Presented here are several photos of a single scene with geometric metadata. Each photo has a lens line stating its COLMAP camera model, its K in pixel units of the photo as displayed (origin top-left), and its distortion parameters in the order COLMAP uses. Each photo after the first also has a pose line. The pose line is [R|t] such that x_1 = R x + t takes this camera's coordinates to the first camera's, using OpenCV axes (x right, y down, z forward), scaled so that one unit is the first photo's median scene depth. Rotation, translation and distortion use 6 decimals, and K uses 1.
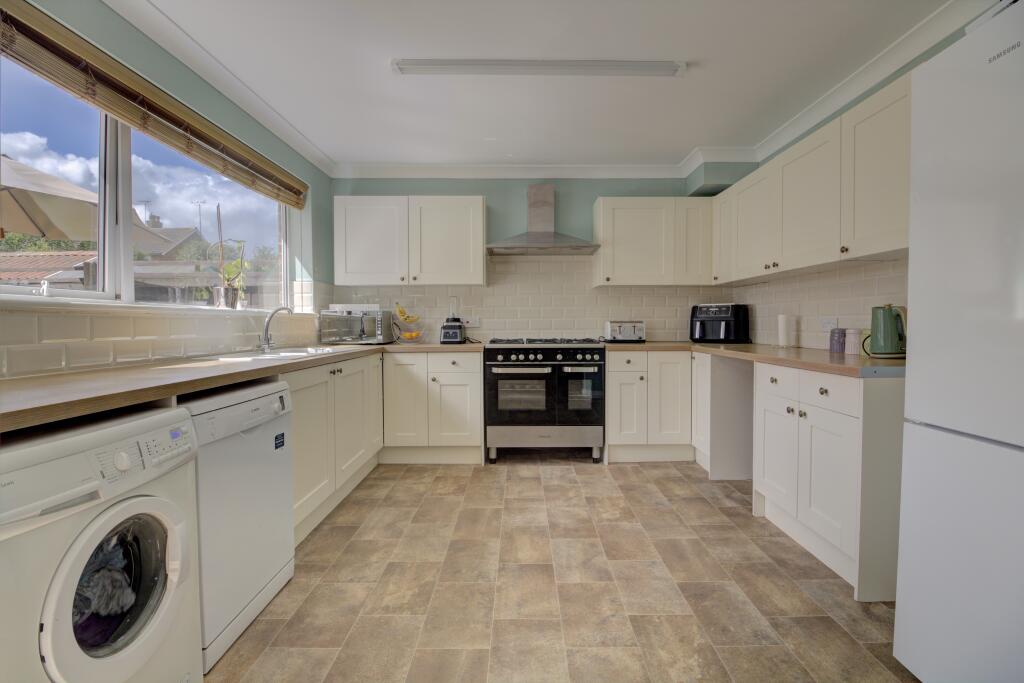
lens RADIAL K [[470.4, 0, 521.7], [0, 470.4, 336.1], [0, 0, 1]] dist [-0.000754, -0.013769]
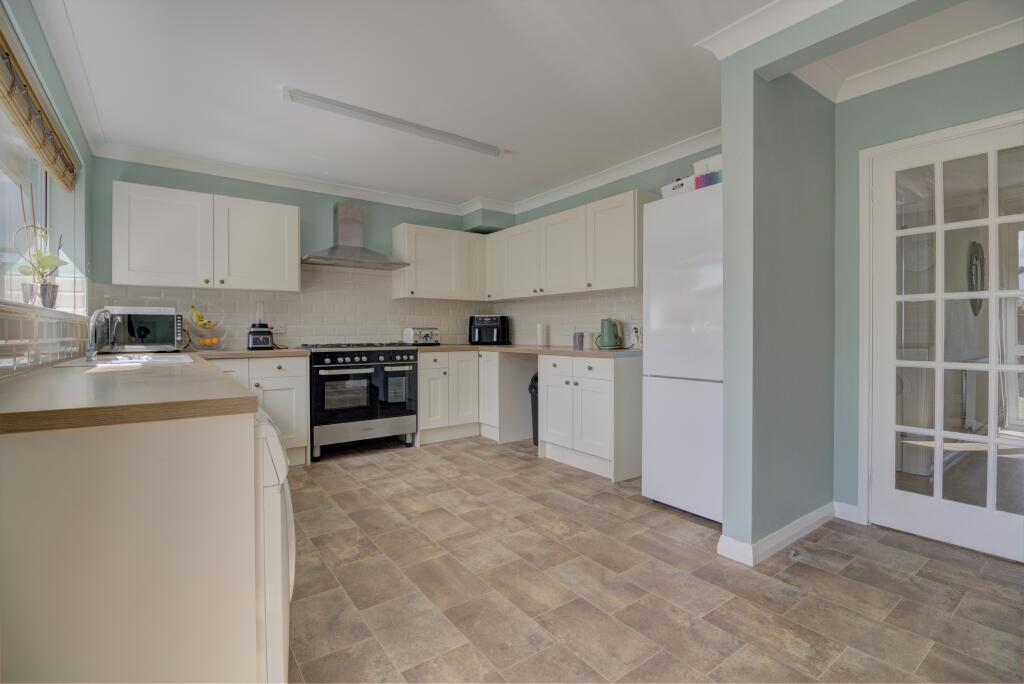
lens RADIAL K [[470.4, 0, 521.7], [0, 470.4, 336.6], [0, 0, 1]] dist [-0.000754, -0.013769]
pose [[0.803308, -0.004992, 0.595543, -0.328871], [0.016452, 0.999769, -0.013812, 0.012529], [-0.595336, 0.020894, 0.803205, -0.132669]]
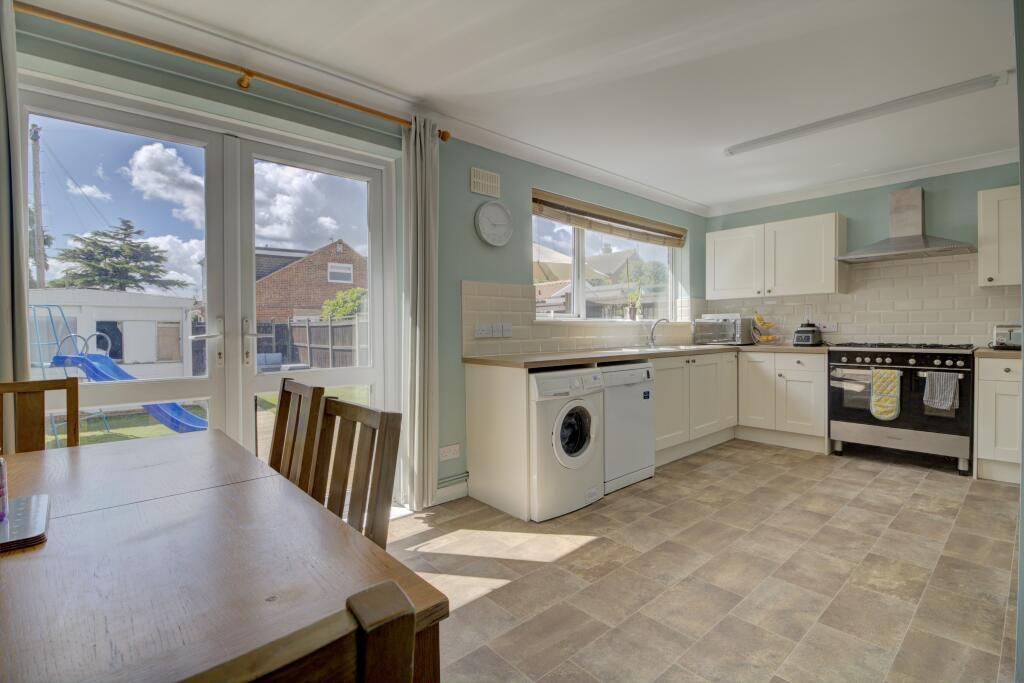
lens RADIAL K [[470.4, 0, 521.7], [0, 470.4, 336.1], [0, 0, 1]] dist [-0.000754, -0.013769]
pose [[0.664046, 0.008791, -0.747640, 0.272113], [-0.014463, 0.999895, -0.001089, 0.003184], [0.747552, 0.011537, 0.664103, -0.295140]]
